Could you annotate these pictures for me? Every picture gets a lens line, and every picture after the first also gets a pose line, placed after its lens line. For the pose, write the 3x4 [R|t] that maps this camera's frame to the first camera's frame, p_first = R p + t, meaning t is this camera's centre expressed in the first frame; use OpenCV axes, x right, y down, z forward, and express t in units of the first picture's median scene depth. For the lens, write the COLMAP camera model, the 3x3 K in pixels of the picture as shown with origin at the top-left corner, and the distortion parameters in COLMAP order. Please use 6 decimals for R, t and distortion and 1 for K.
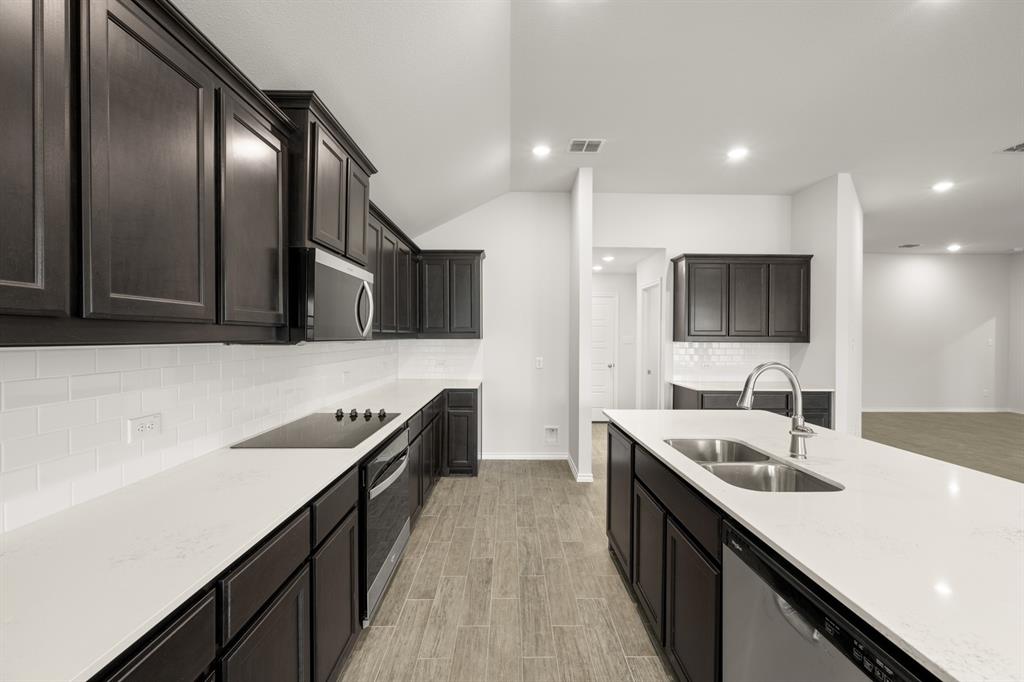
lens RADIAL K [[403.7, 0, 513.5], [0, 403.7, 337.2], [0, 0, 1]] dist [-0.000503, -0.000112]
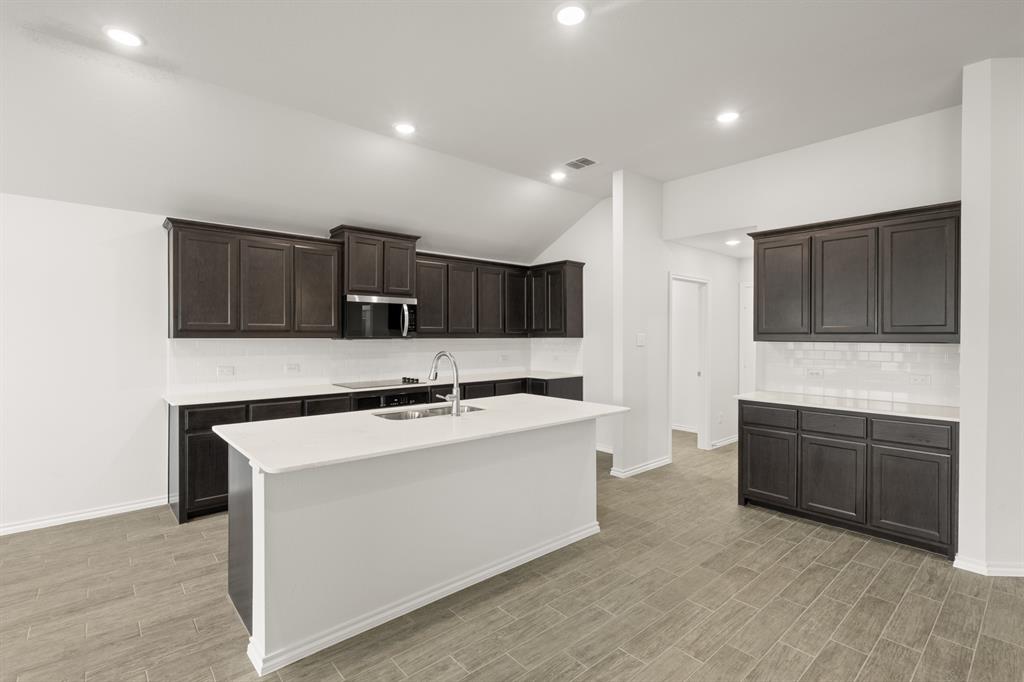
lens RADIAL K [[473.7, 0, 513.2], [0, 473.7, 338.0], [0, 0, 1]] dist [0.000923, 0.000251]
pose [[0.650923, -0.002035, -0.759141, 0.831657], [0.000759, 0.999998, -0.002031, 0.006619], [0.759143, 0.000746, 0.650923, 0.010466]]
